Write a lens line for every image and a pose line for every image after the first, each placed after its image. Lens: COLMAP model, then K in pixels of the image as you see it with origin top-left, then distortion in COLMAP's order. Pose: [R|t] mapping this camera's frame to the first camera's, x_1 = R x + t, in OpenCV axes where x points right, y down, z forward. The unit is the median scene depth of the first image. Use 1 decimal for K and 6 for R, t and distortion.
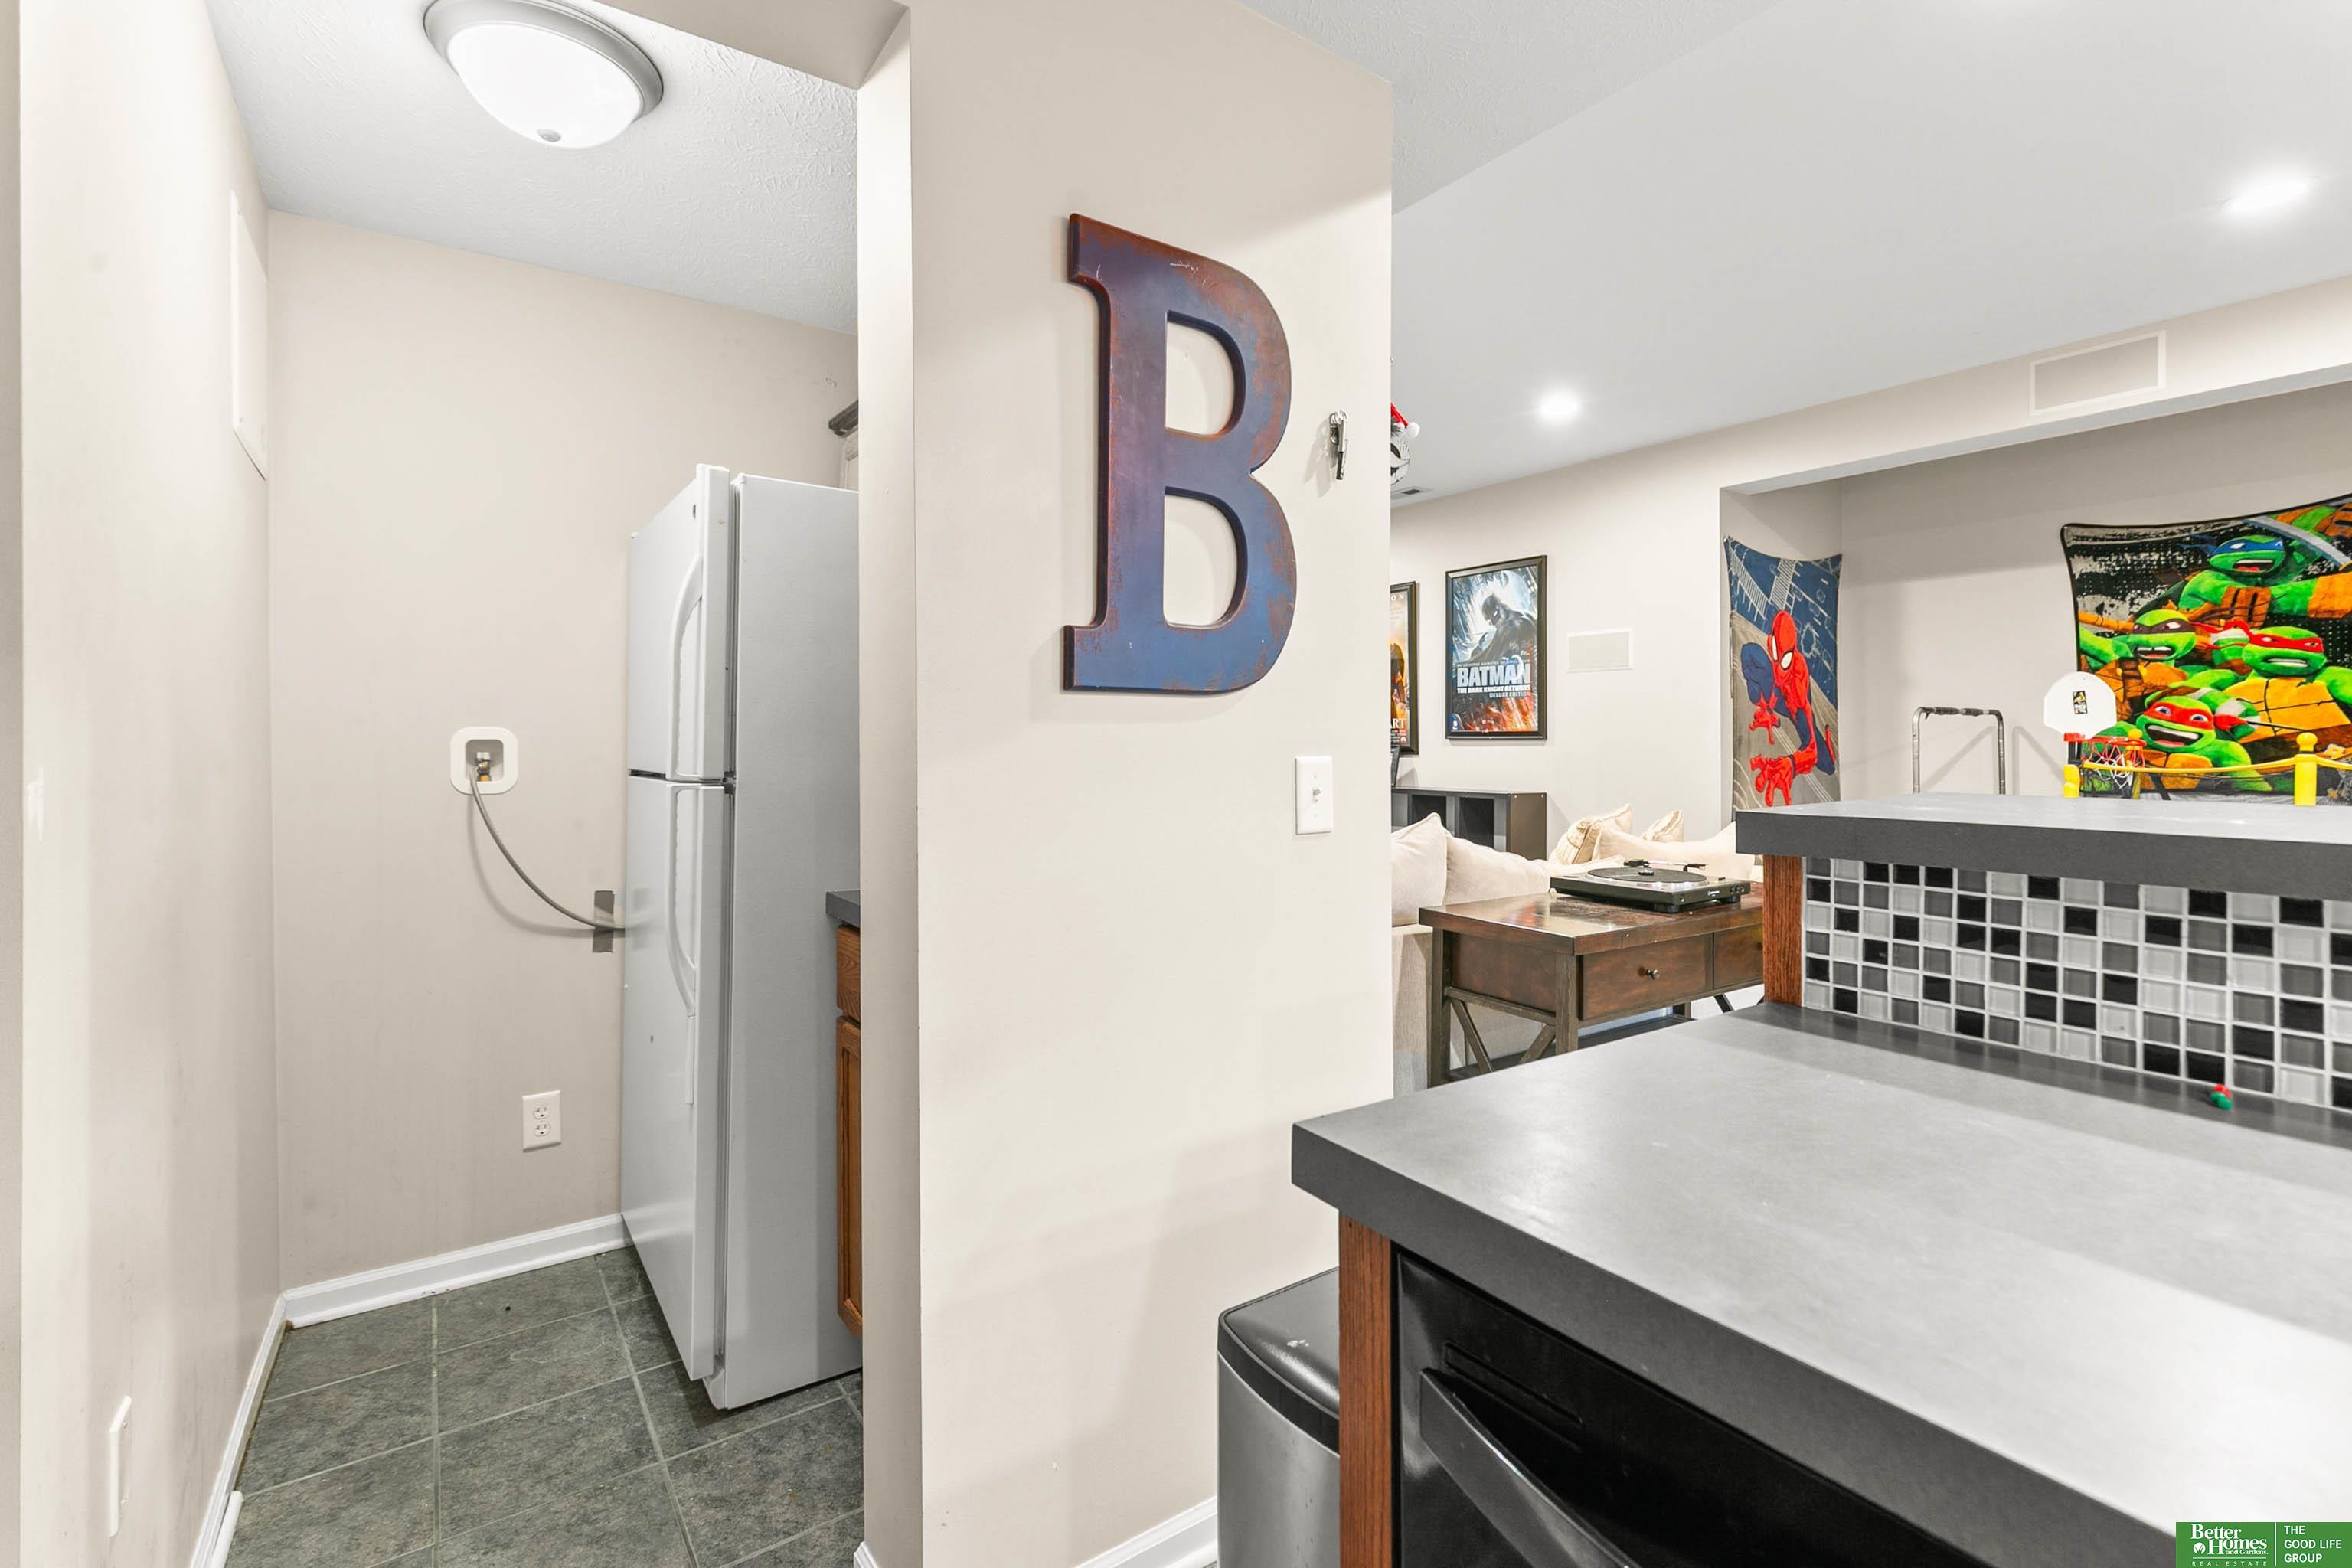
lens RADIAL K [[1066.4, 0, 1171.2], [0, 1066.4, 743.1], [0, 0, 1]] dist [-0.001561, 0.001027]
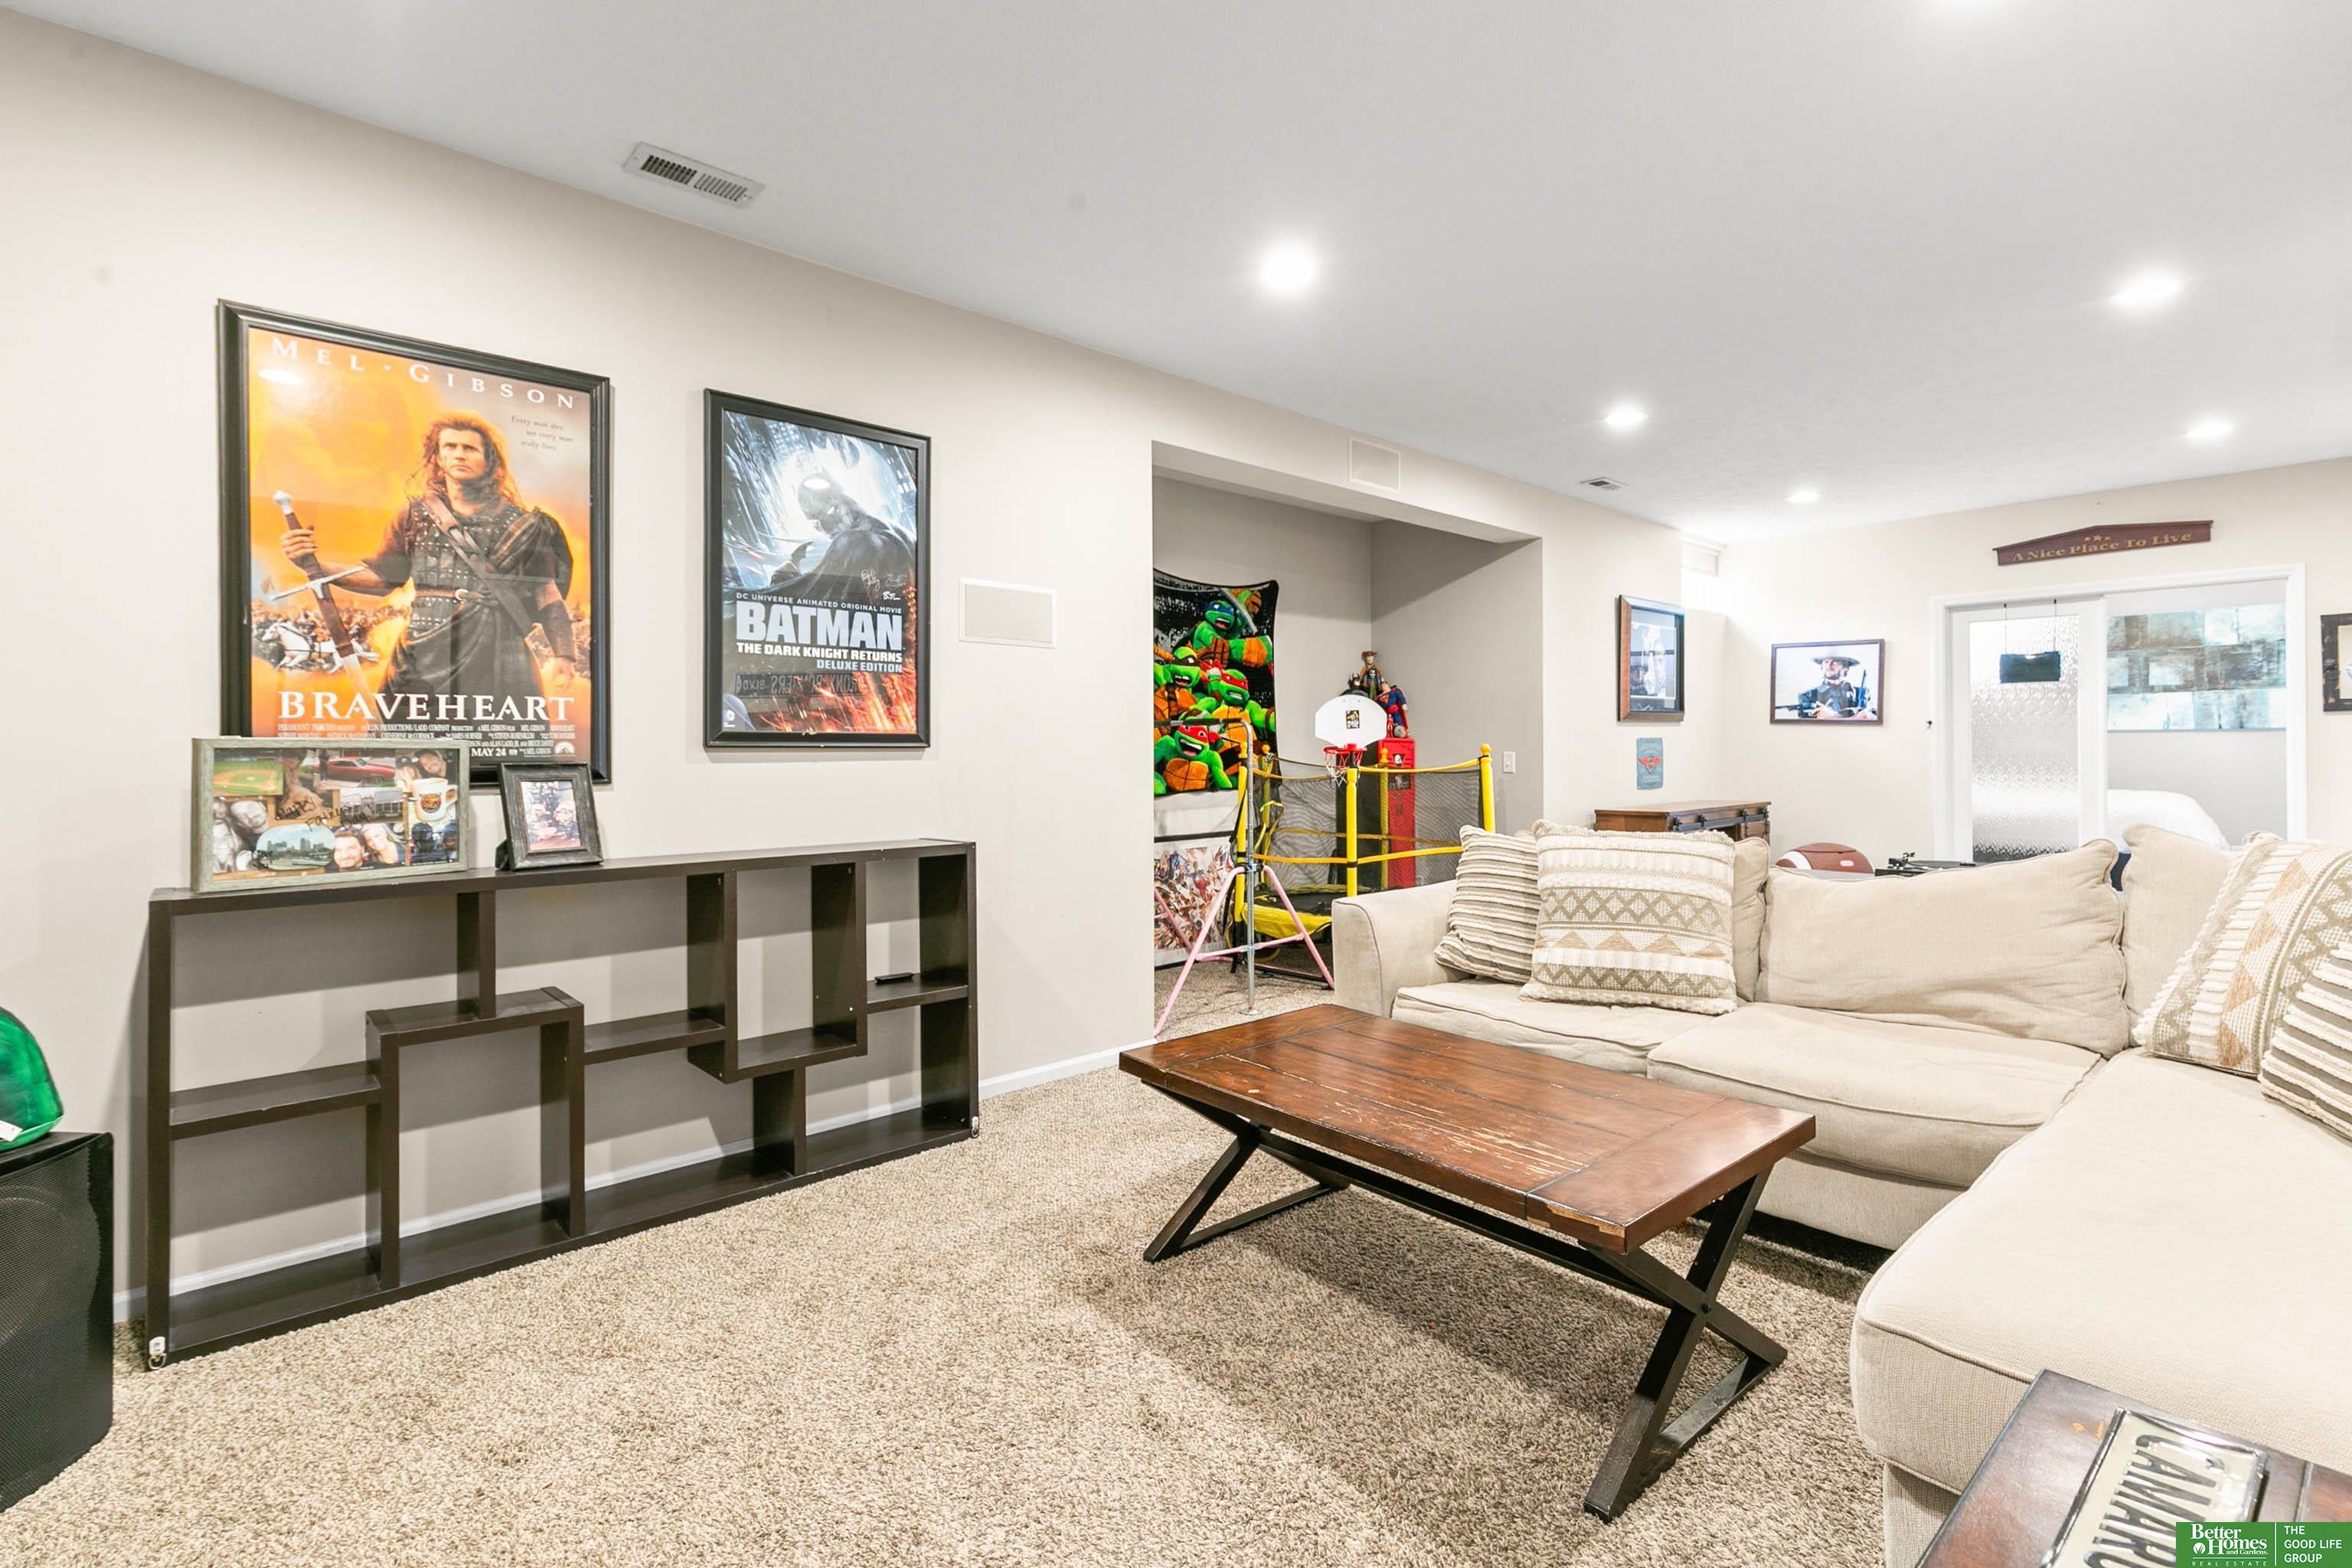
lens RADIAL K [[1066.4, 0, 1174.5], [0, 1066.4, 747.7], [0, 0, 1]] dist [-0.001561, 0.001027]
pose [[-0.124610, 0.007380, 0.992178, -0.318890], [0.009101, 0.999939, -0.006295, 0.001294], [-0.992164, 0.008245, -0.124670, 1.184870]]
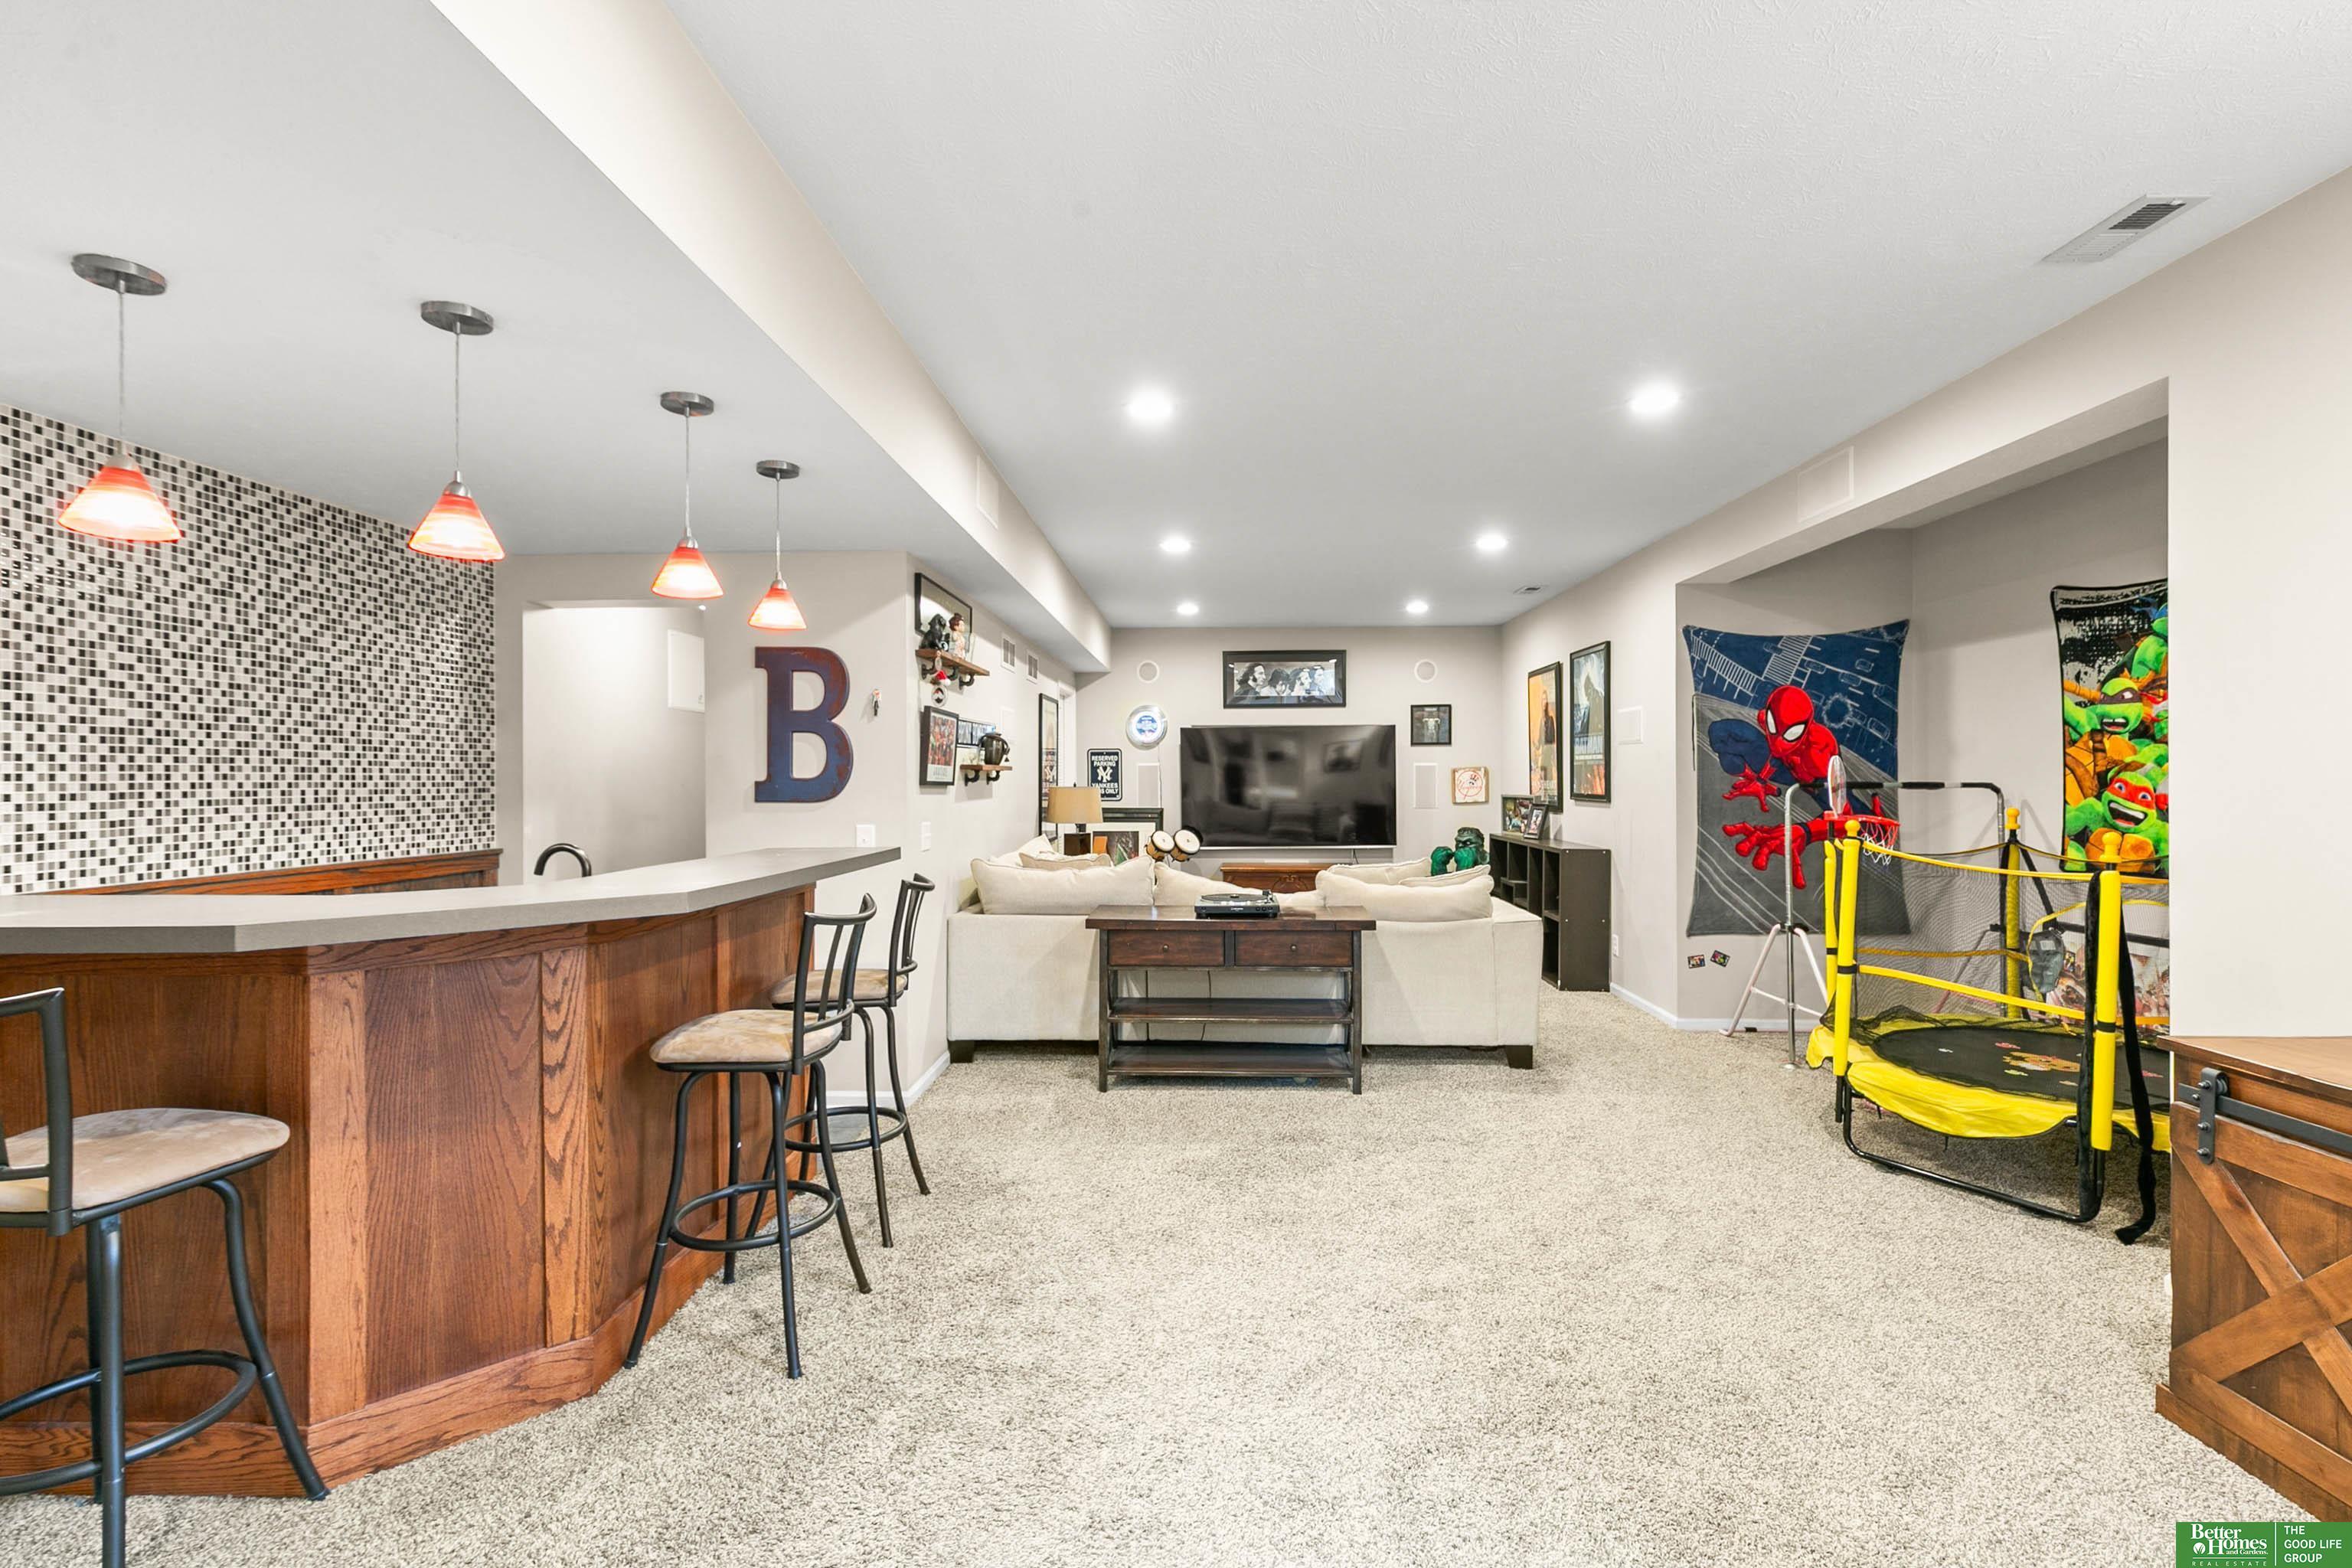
lens RADIAL K [[1066.4, 0, 1192.6], [0, 1066.4, 777.9], [0, 0, 1]] dist [-0.001561, 0.001027]
pose [[0.808767, 0.002199, -0.588125, 0.832759], [-0.002002, 0.999998, 0.000986, -0.038316], [0.588125, 0.000380, 0.808770, -0.224939]]
